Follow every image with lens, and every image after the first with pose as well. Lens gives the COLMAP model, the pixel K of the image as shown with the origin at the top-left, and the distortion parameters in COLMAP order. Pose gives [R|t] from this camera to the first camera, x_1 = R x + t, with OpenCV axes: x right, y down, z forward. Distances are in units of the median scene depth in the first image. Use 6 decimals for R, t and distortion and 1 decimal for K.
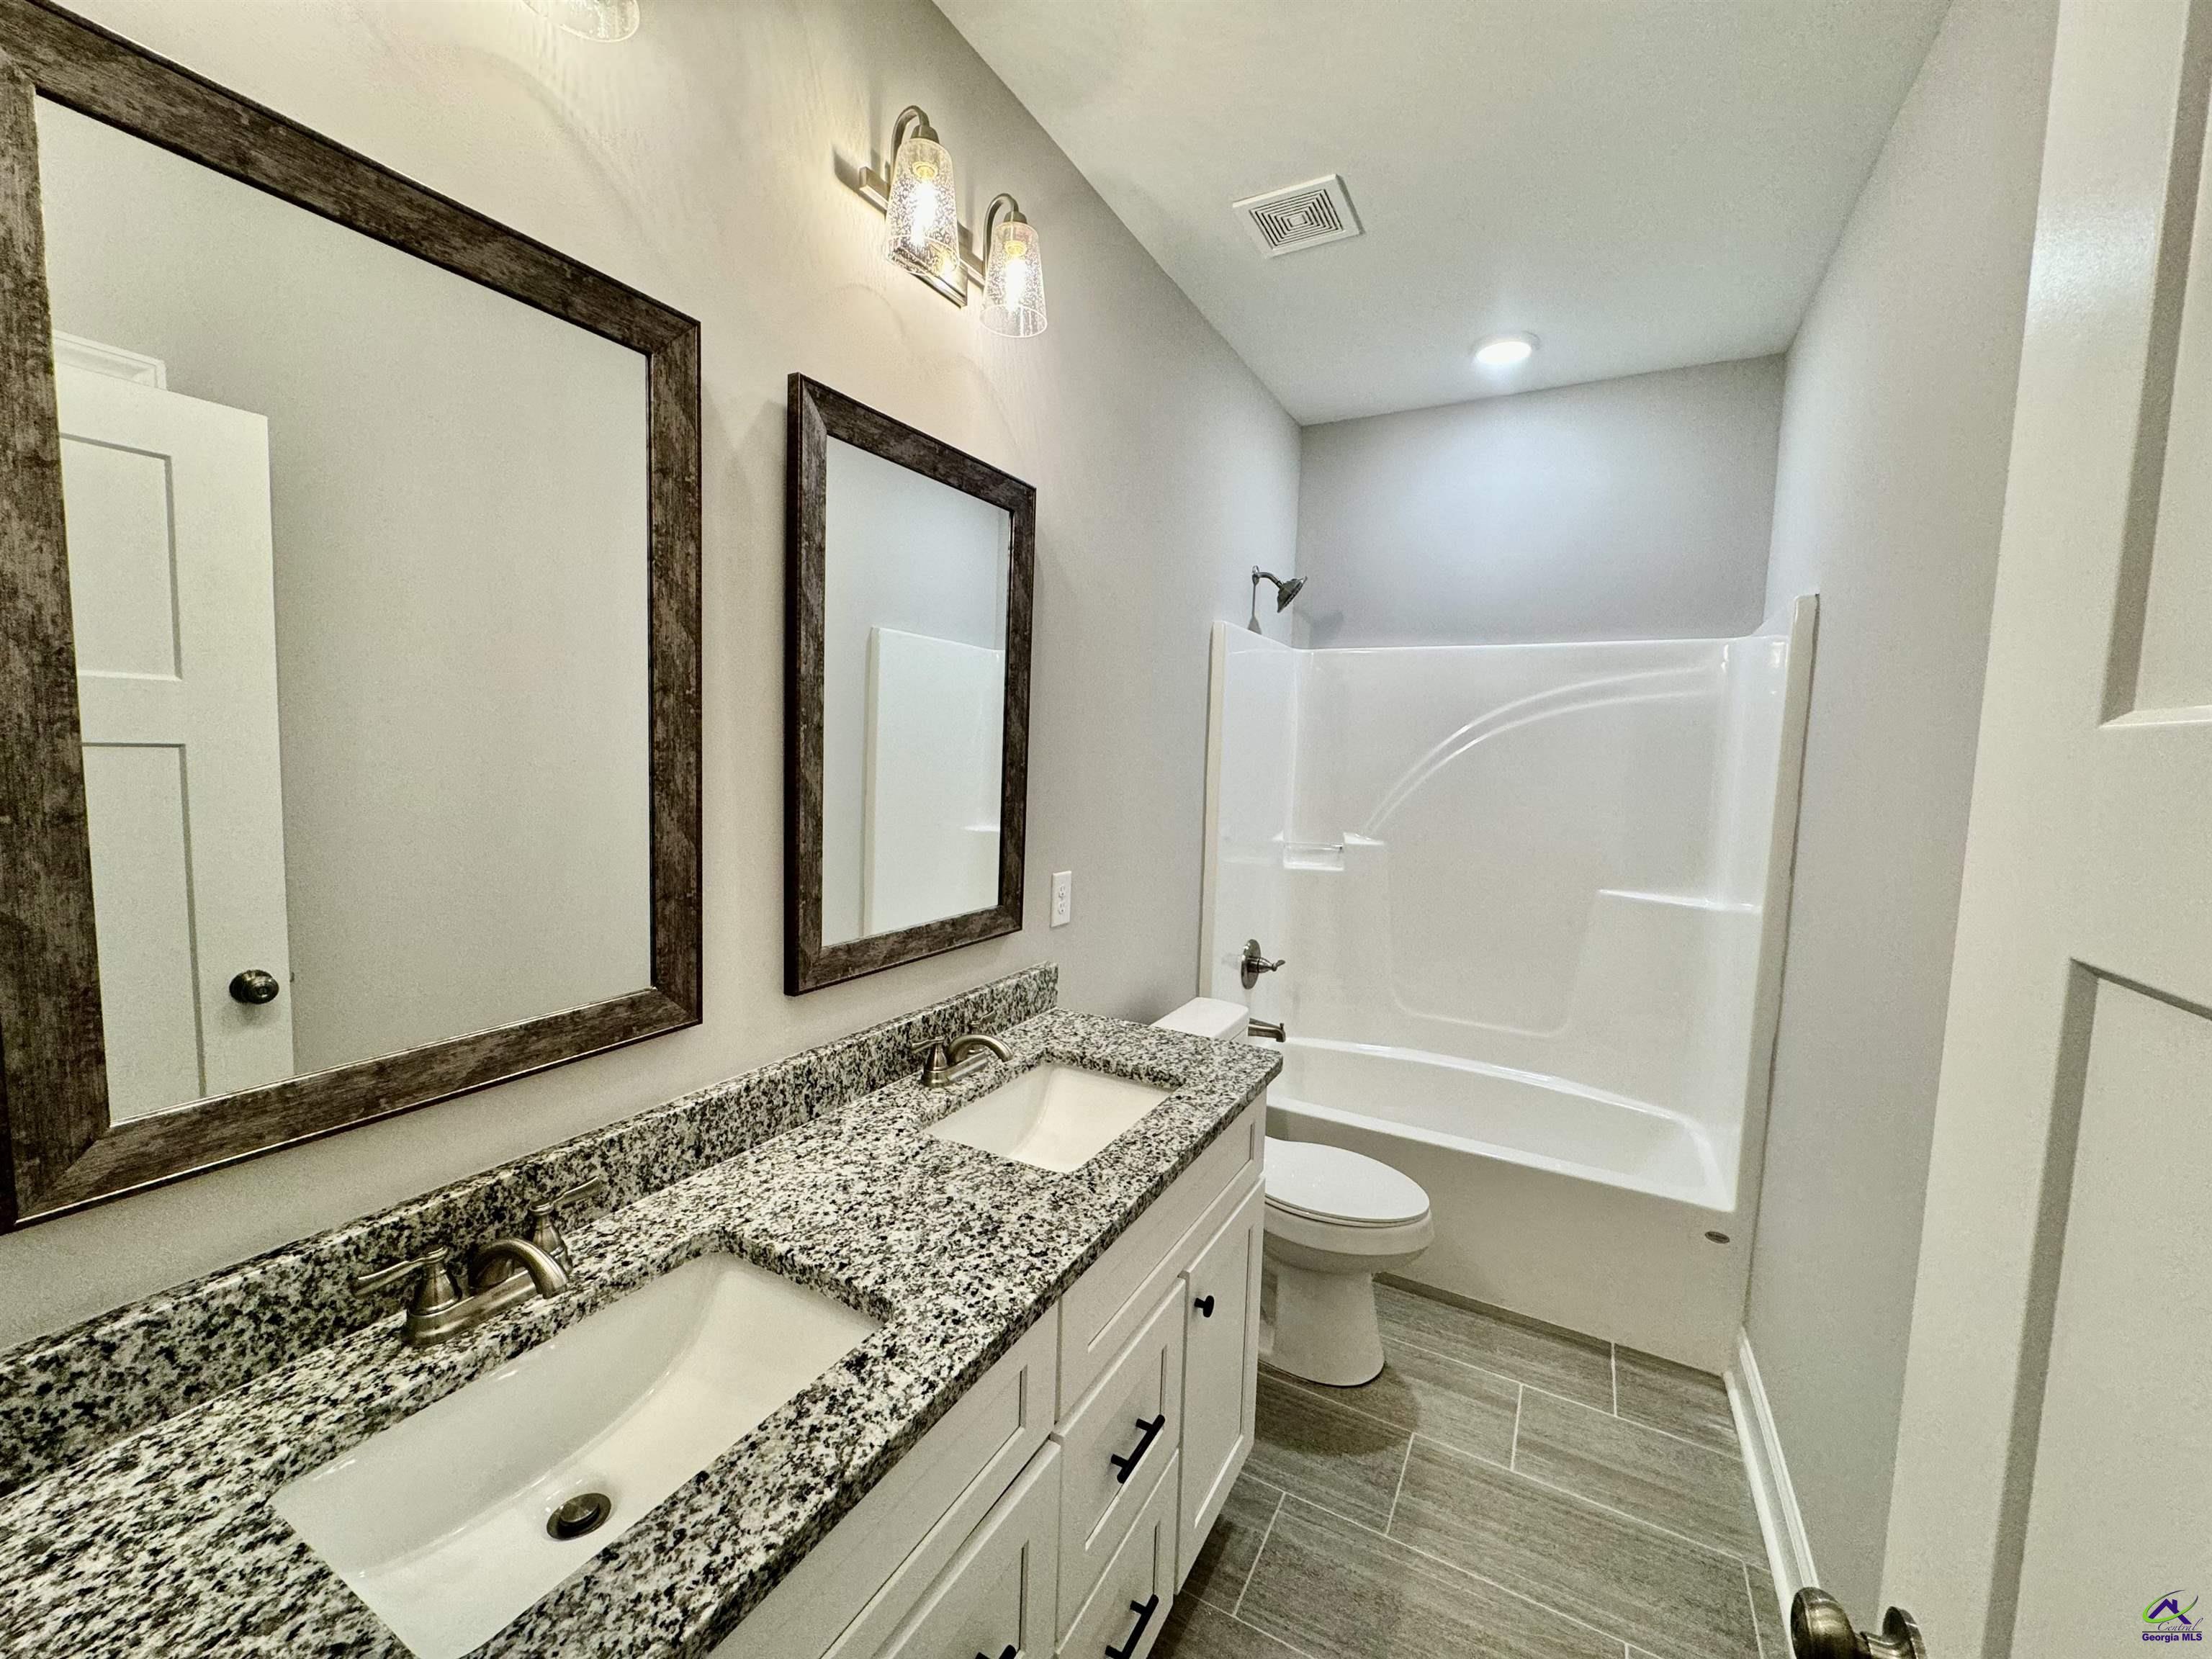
lens RADIAL K [[879.4, 0, 1107.3], [0, 879.4, 825.8], [0, 0, 1]] dist [-0.000031, 0.000271]
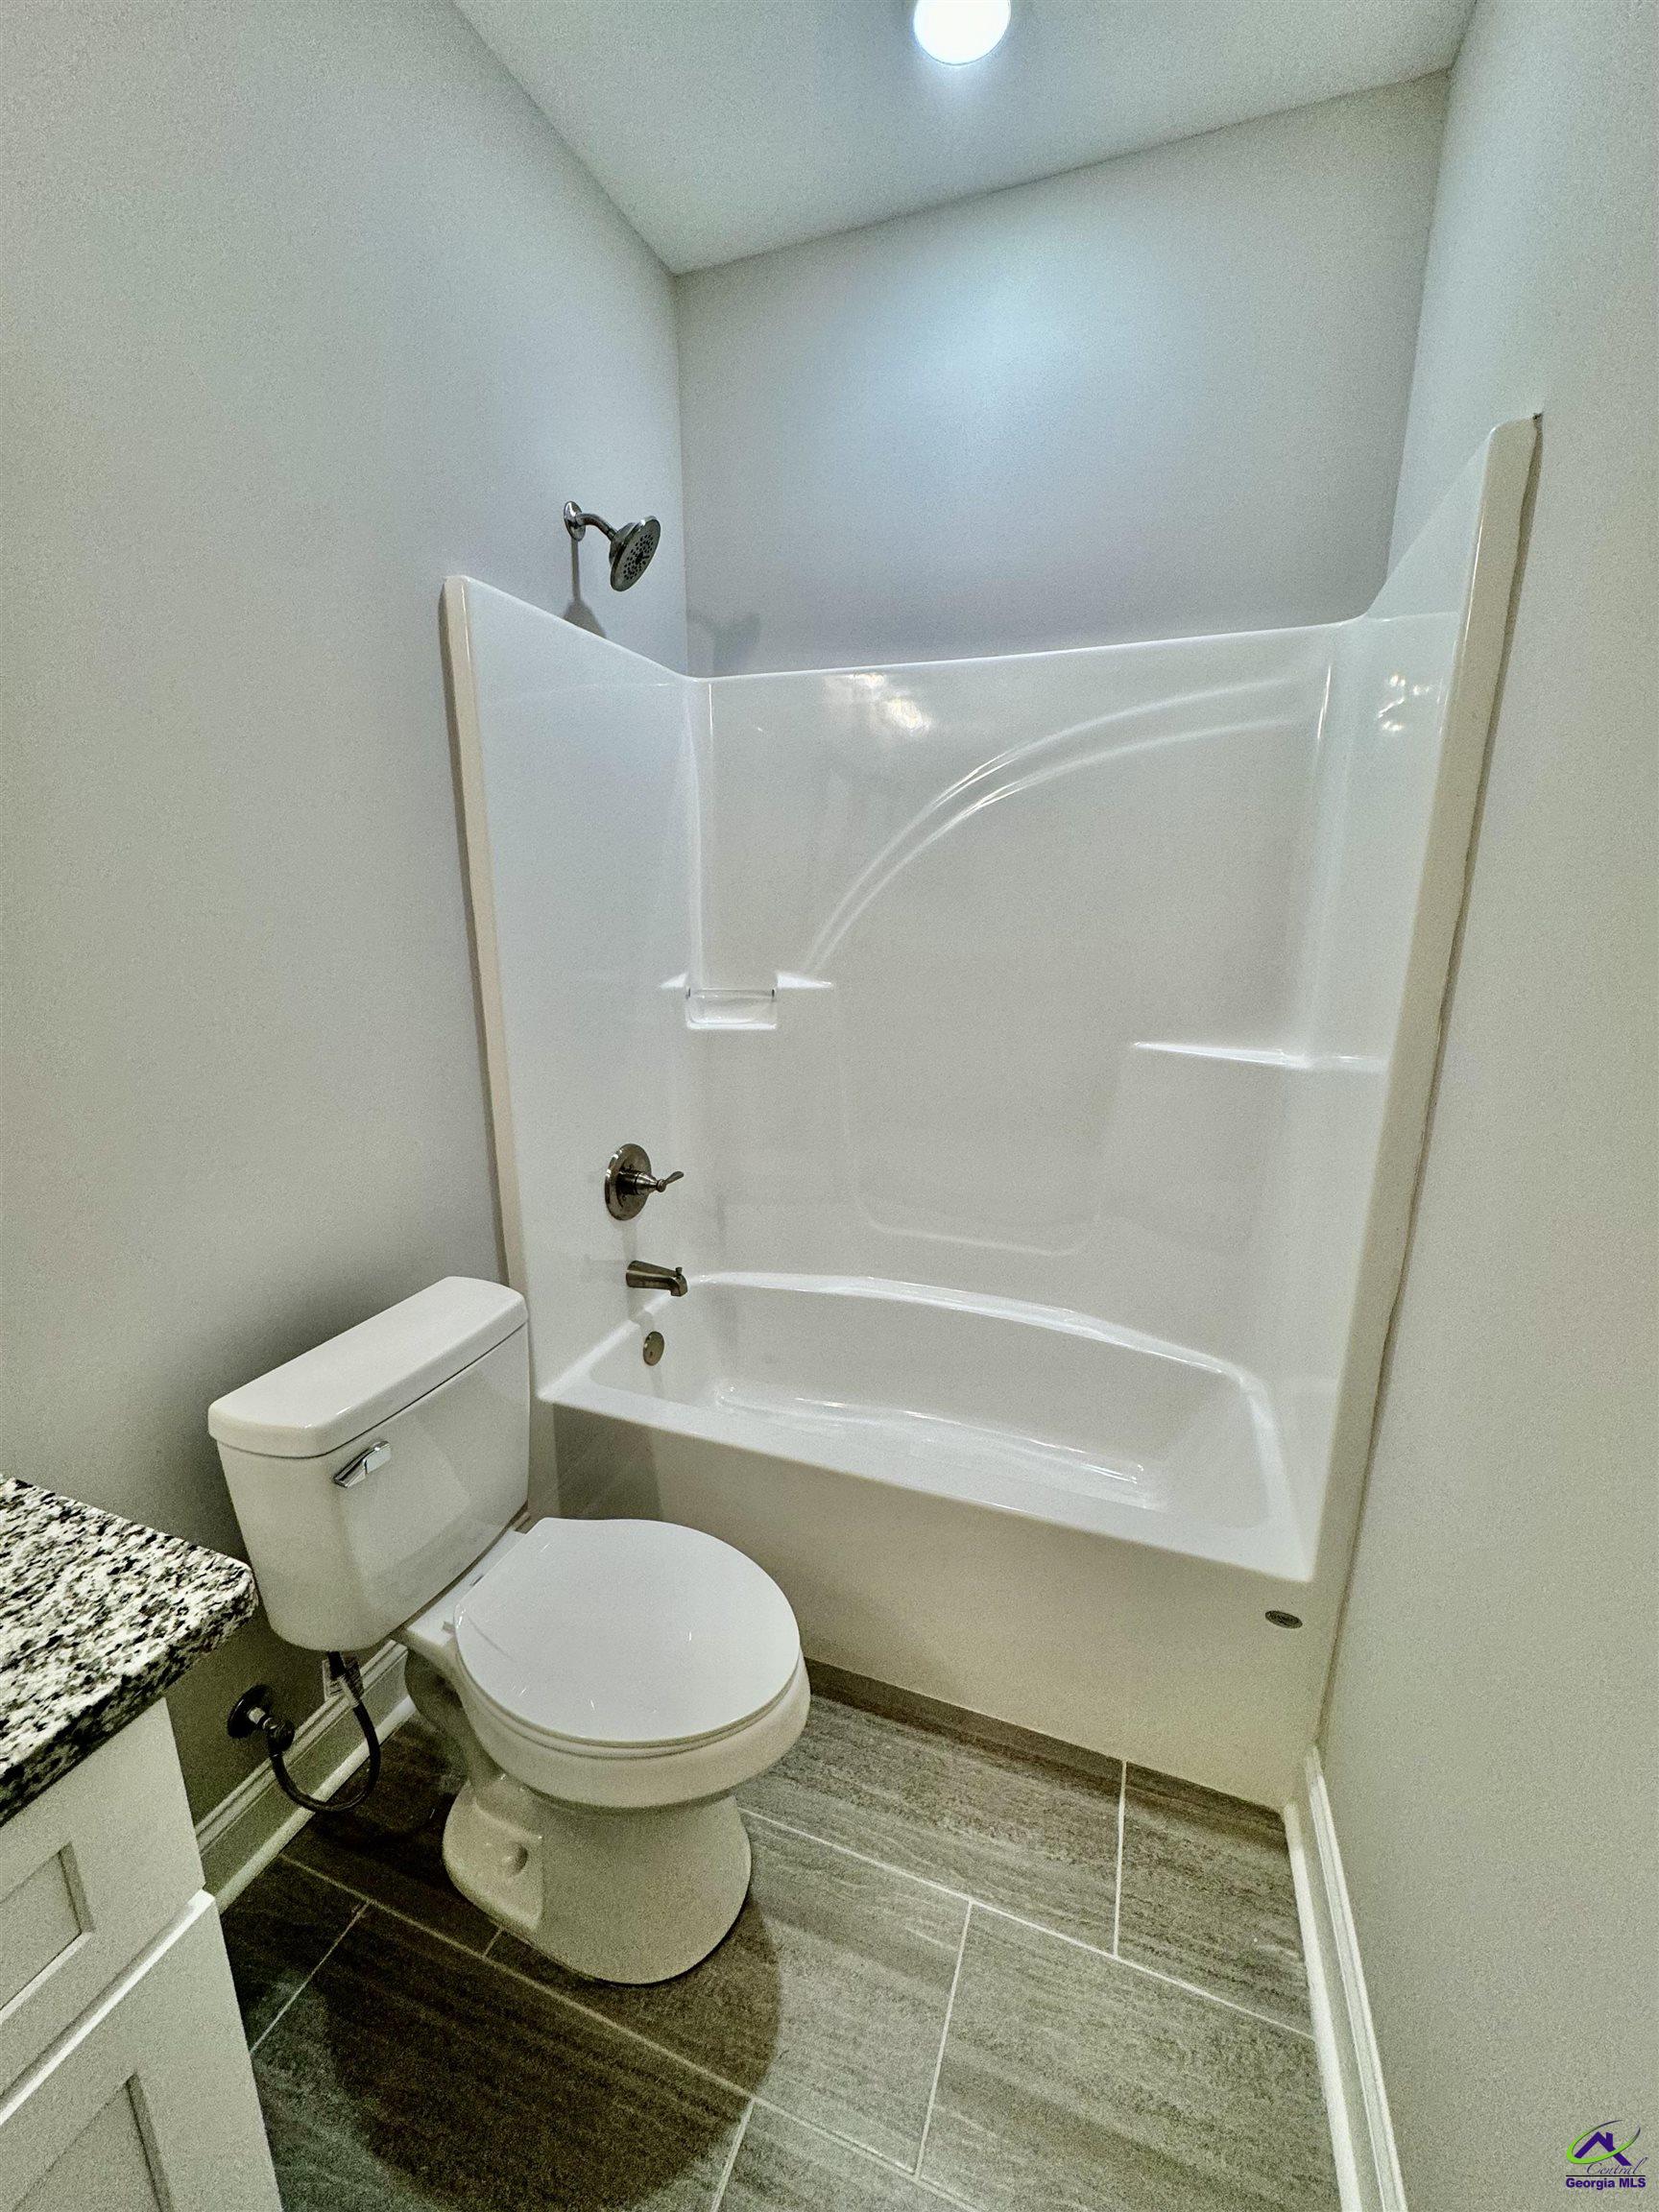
lens RADIAL K [[879.4, 0, 840.0], [0, 879.4, 1105.6], [0, 0, 1]] dist [-0.000031, 0.000271]
pose [[0.987426, -0.061884, 0.145466, 0.378923], [0.039177, 0.987281, 0.154080, 0.014112], [-0.153151, -0.146443, 0.977292, 0.588273]]
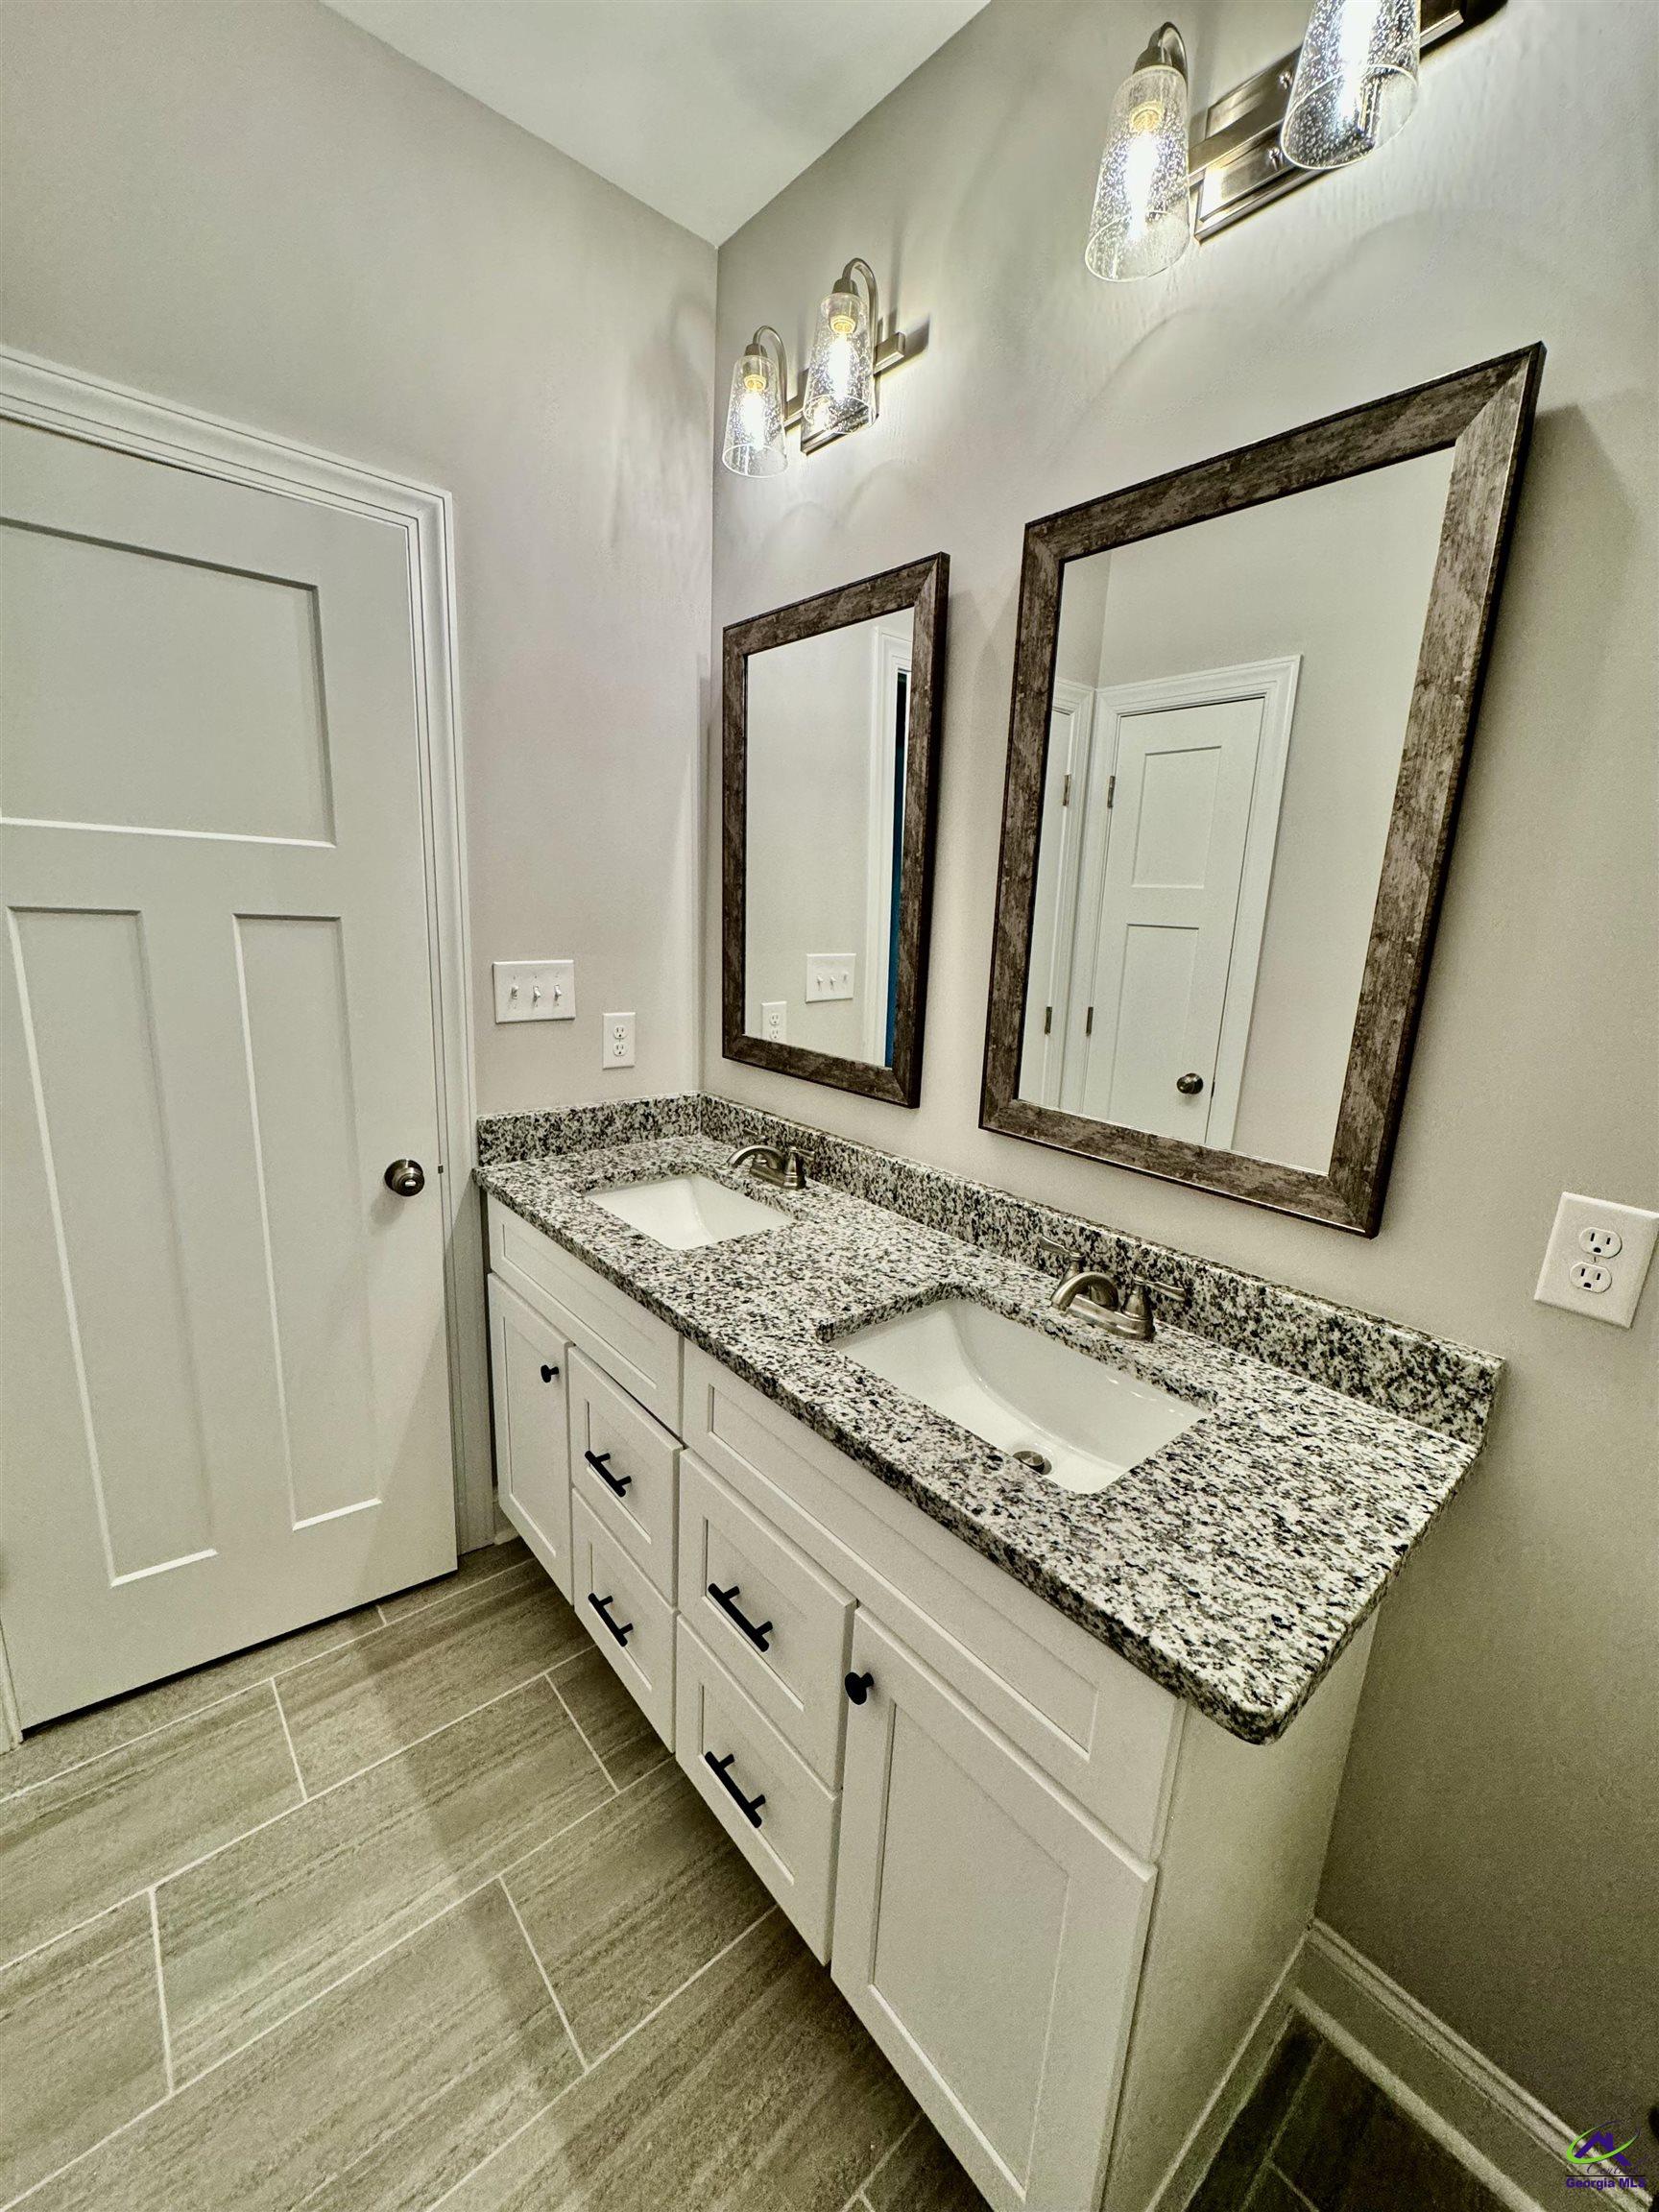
lens RADIAL K [[879.4, 0, 844.9], [0, 879.4, 1107.7], [0, 0, 1]] dist [-0.000031, 0.000271]
pose [[-0.337547, 0.159829, -0.927641, 0.523962], [-0.147363, 0.964356, 0.219777, -0.035739], [0.929702, 0.210885, -0.301962, 0.844220]]
